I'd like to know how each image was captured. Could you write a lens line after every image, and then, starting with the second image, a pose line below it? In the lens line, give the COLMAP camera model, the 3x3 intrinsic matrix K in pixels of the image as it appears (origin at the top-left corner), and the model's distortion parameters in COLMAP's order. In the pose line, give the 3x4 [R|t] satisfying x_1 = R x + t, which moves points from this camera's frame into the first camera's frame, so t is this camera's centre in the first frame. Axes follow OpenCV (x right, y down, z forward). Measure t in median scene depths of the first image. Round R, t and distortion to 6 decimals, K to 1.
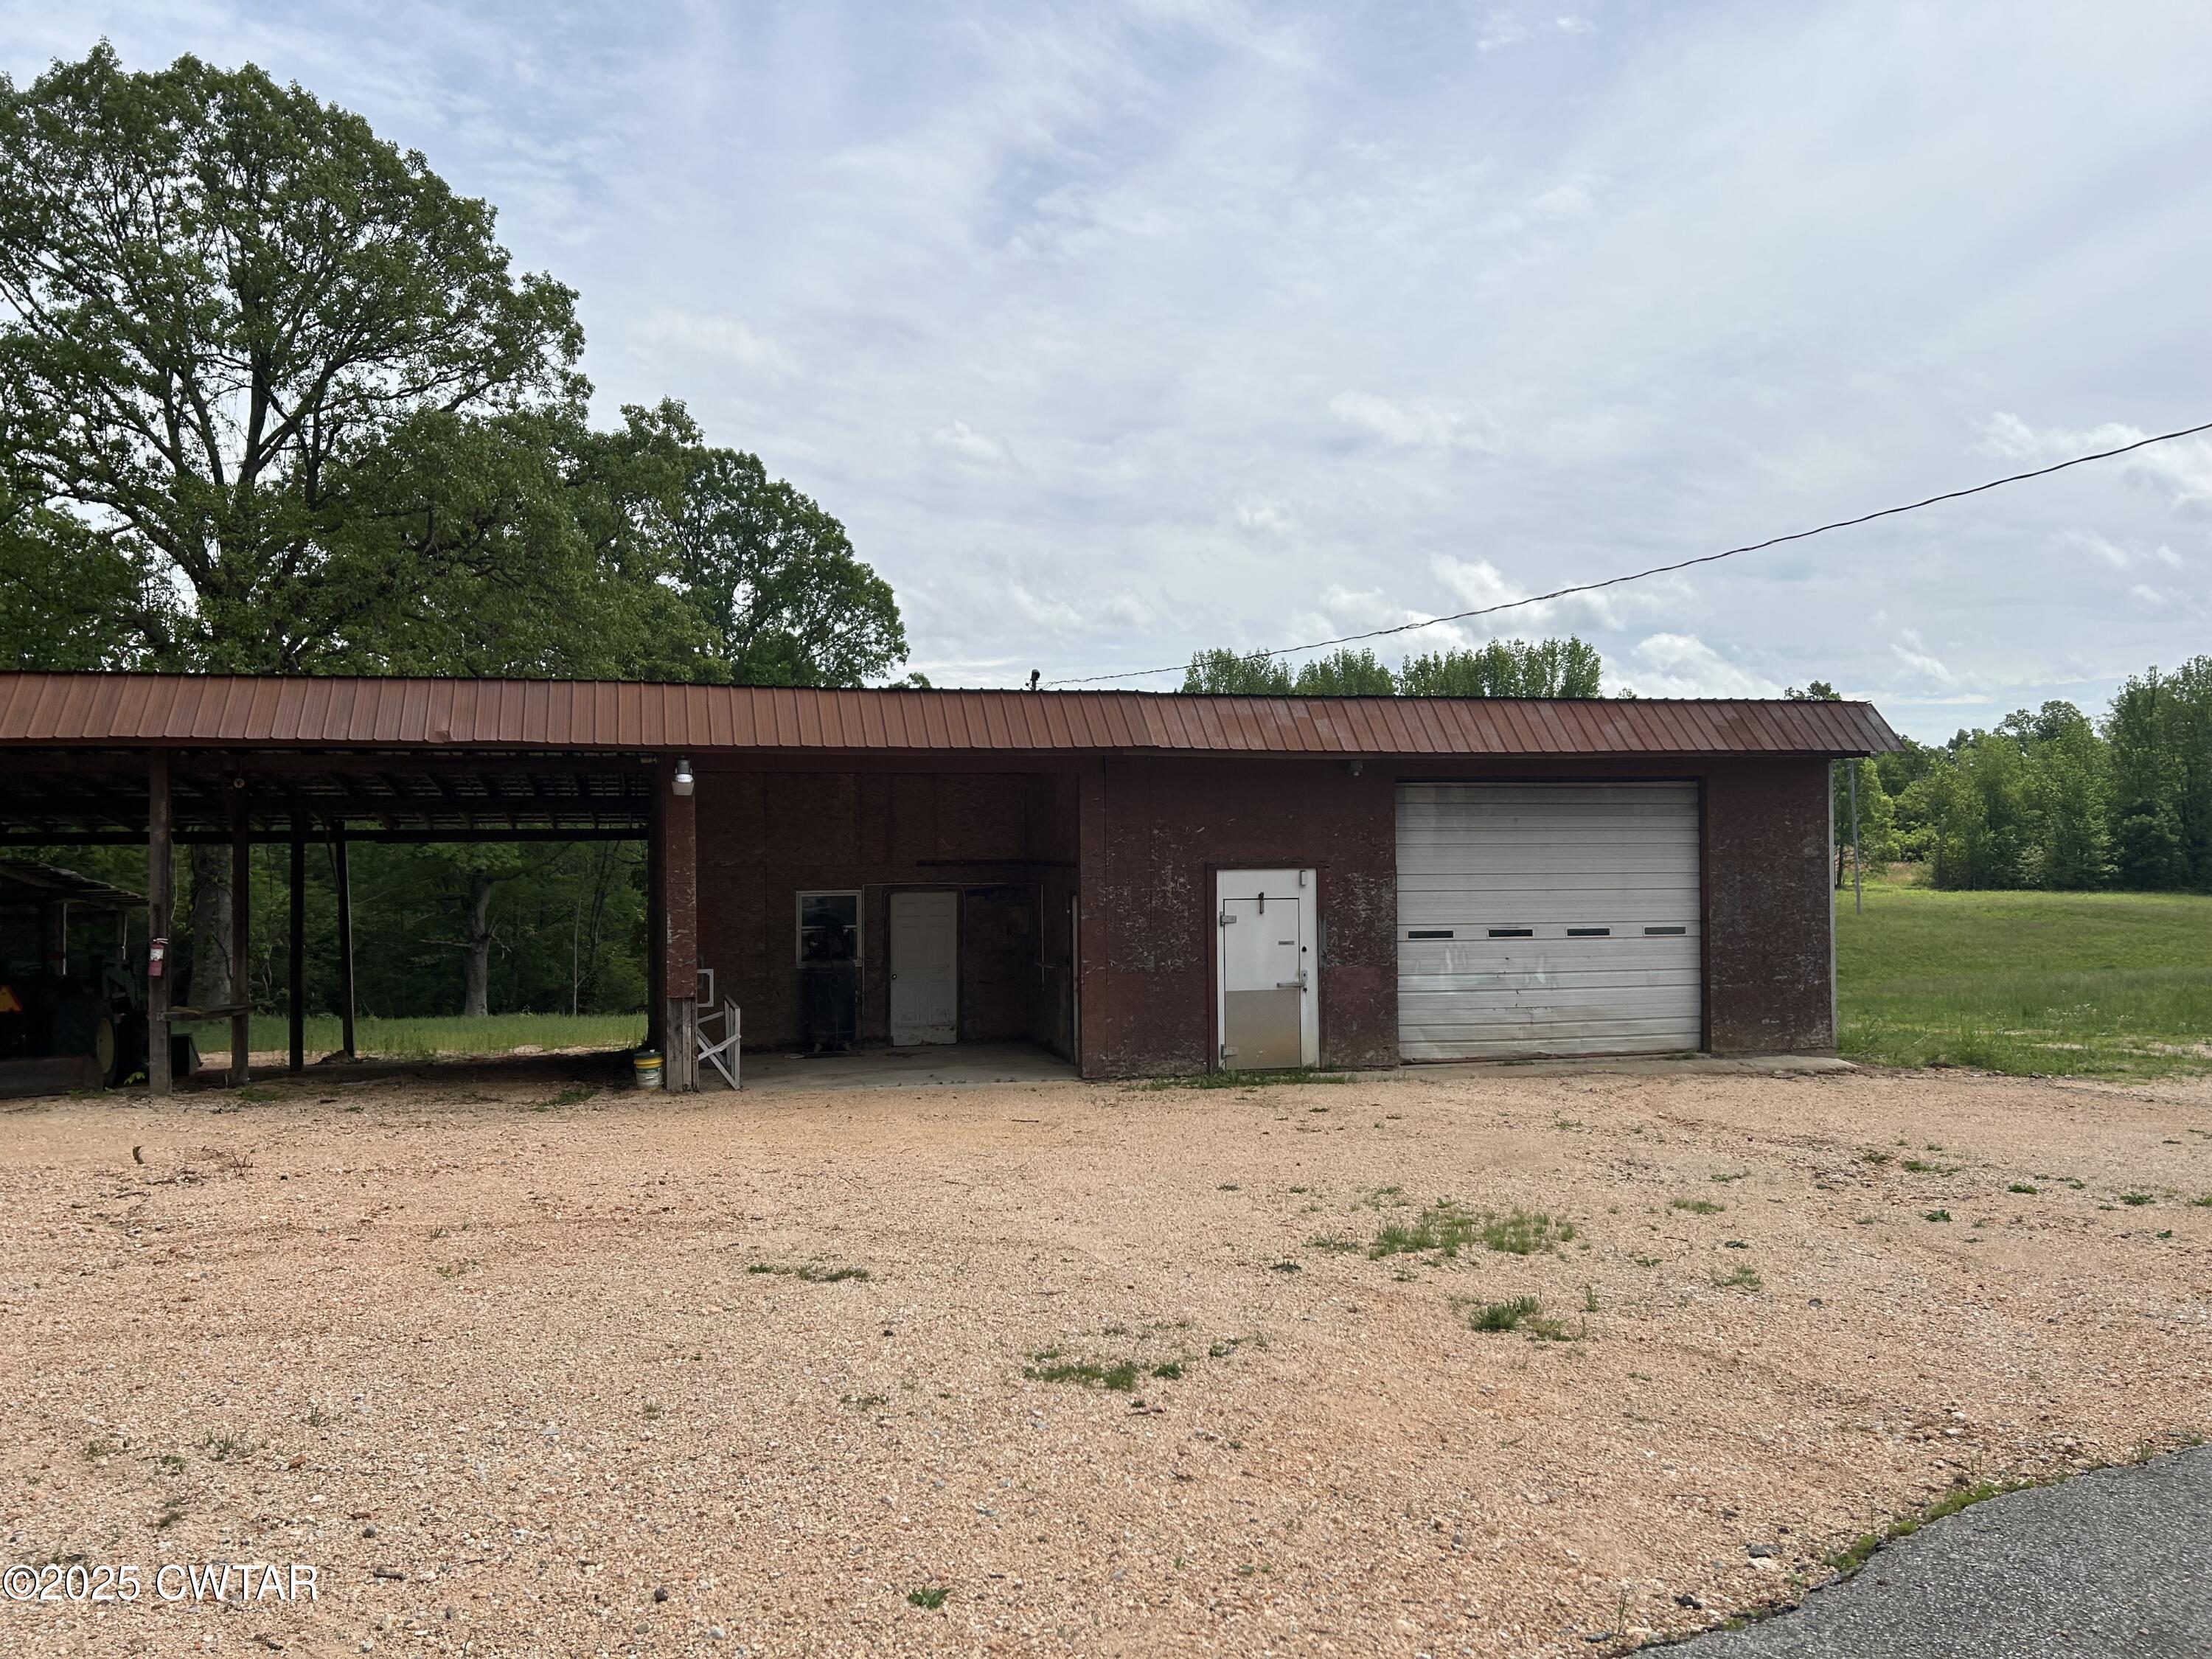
lens RADIAL K [[1665.7, 0, 1101.3], [0, 1665.7, 821.3], [0, 0, 1]] dist [0.070155, -0.085756]
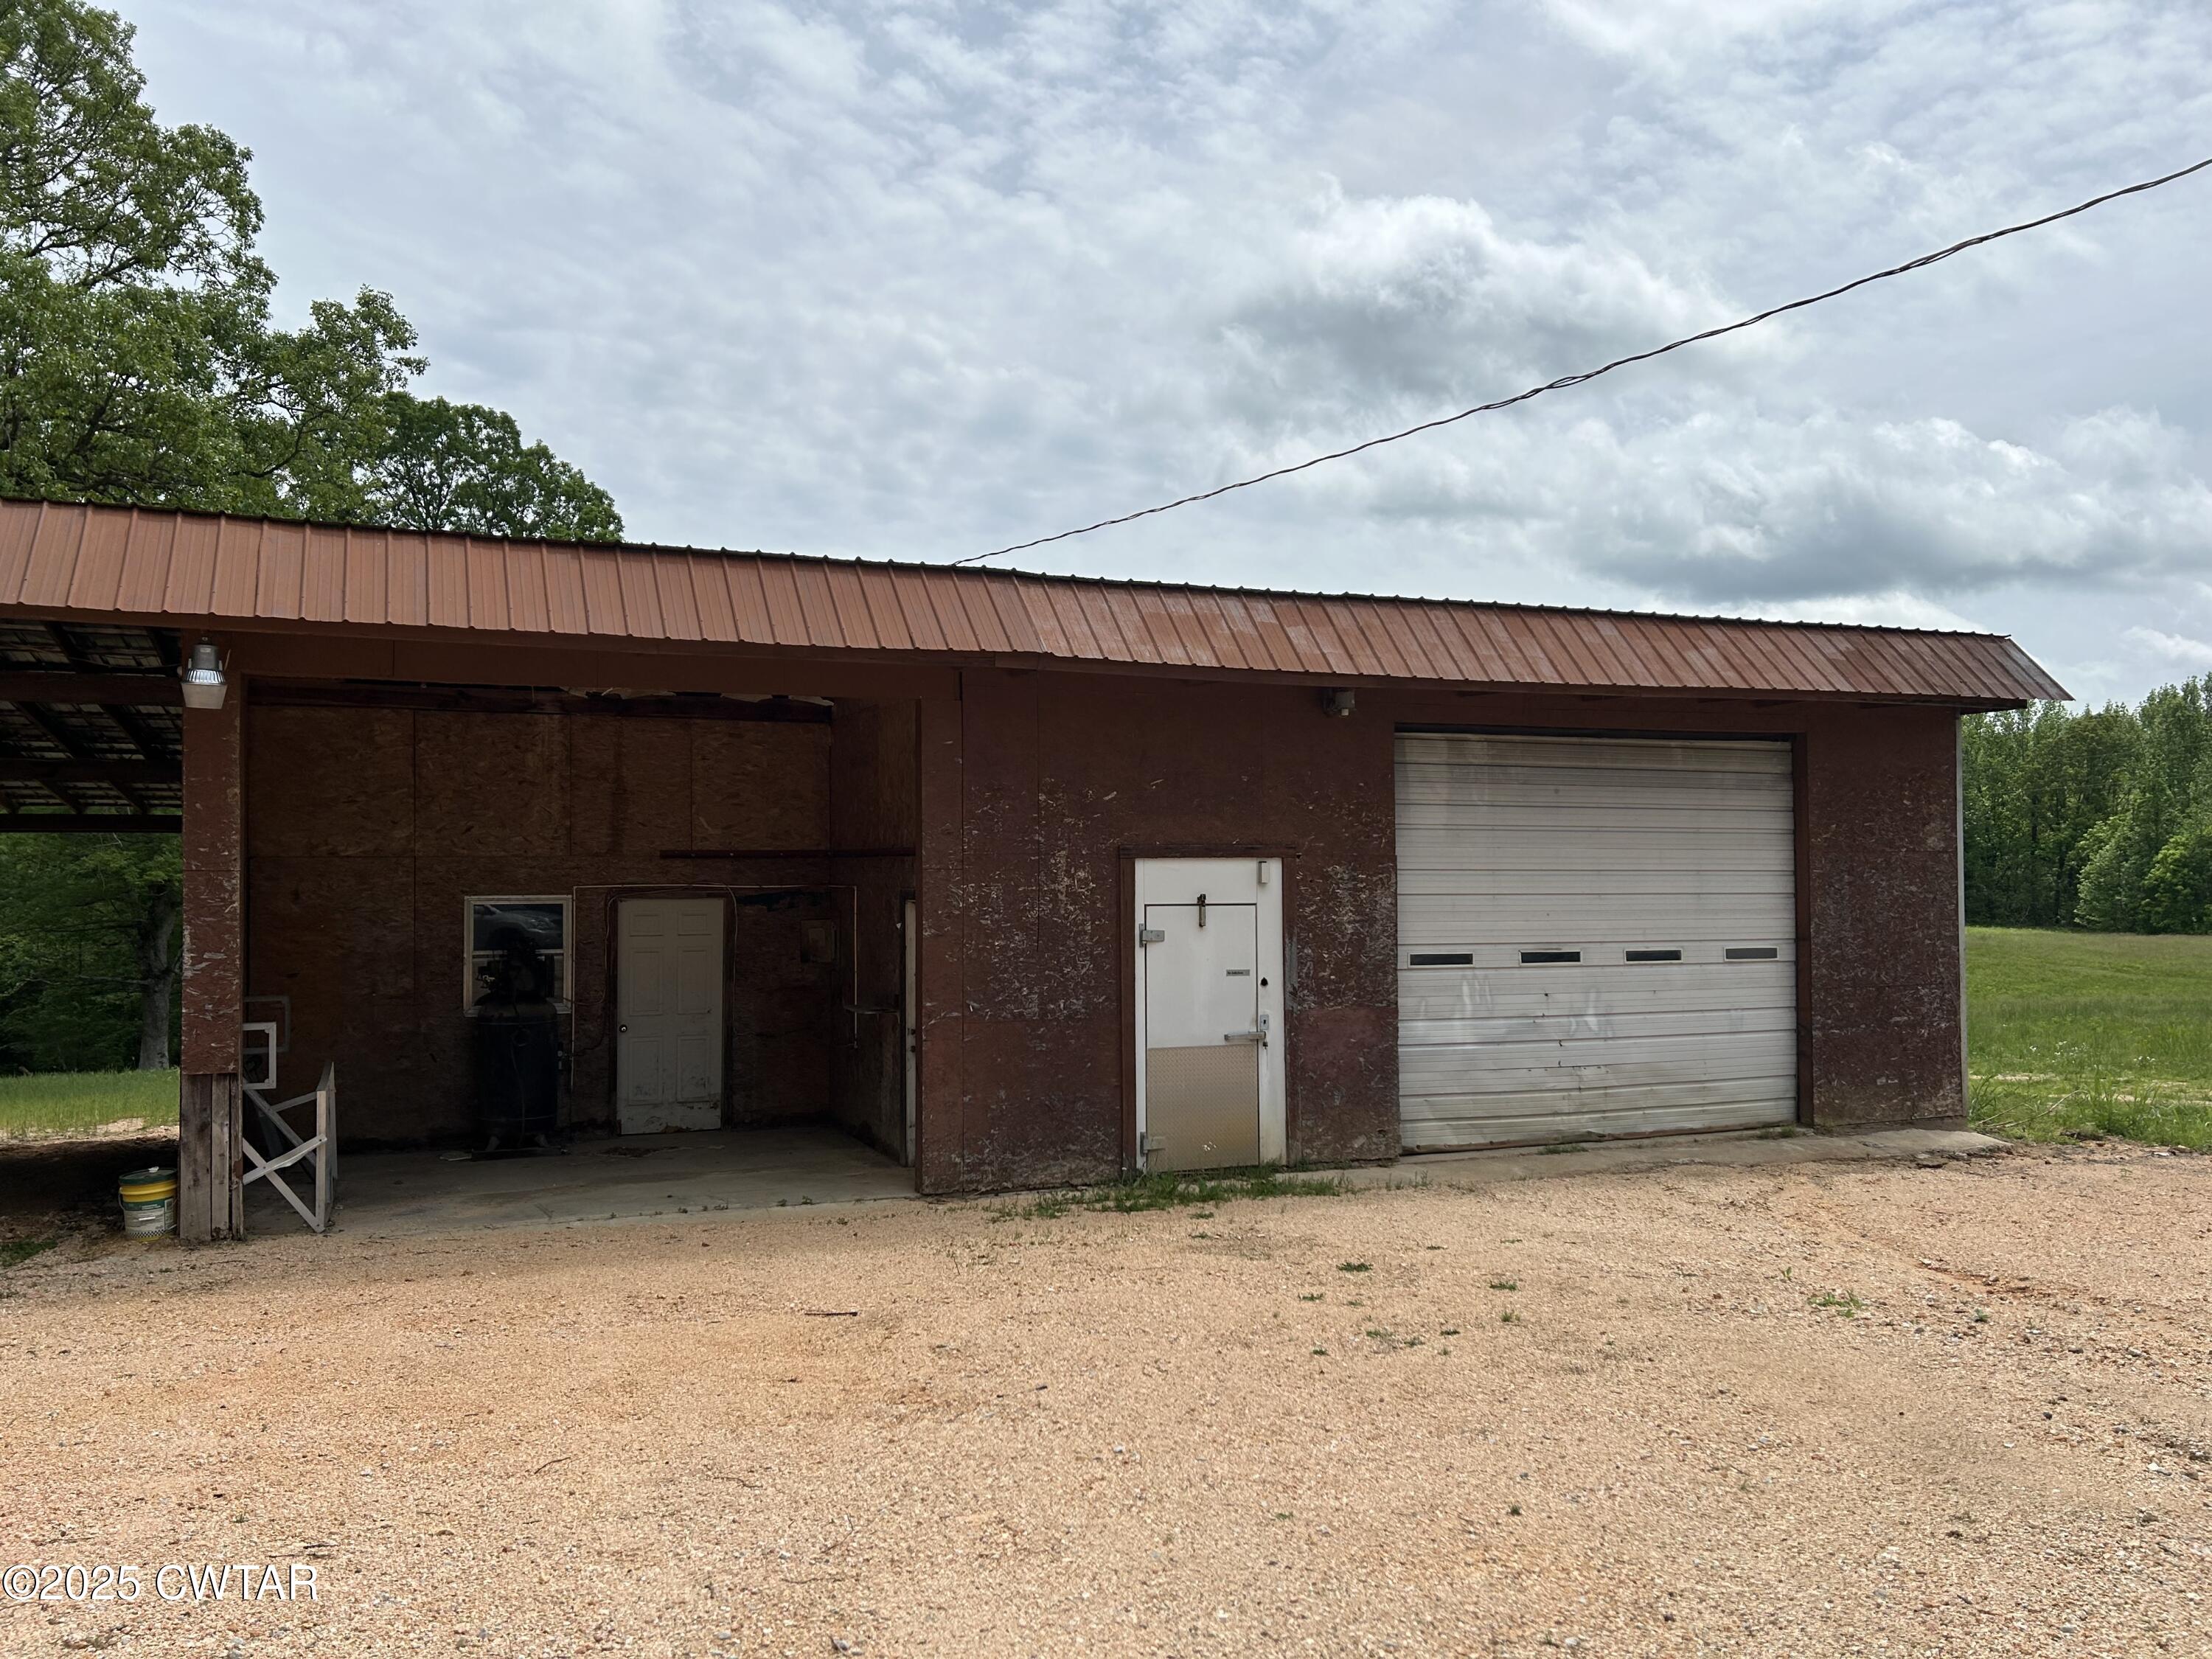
lens RADIAL K [[1665.7, 0, 1100.7], [0, 1665.7, 836.8], [0, 0, 1]] dist [0.070155, -0.085756]
pose [[0.992742, 0.006095, 0.120108, -0.018929], [-0.004894, 0.999935, -0.010286, 0.025464], [-0.120163, 0.009624, 0.992708, 0.340836]]
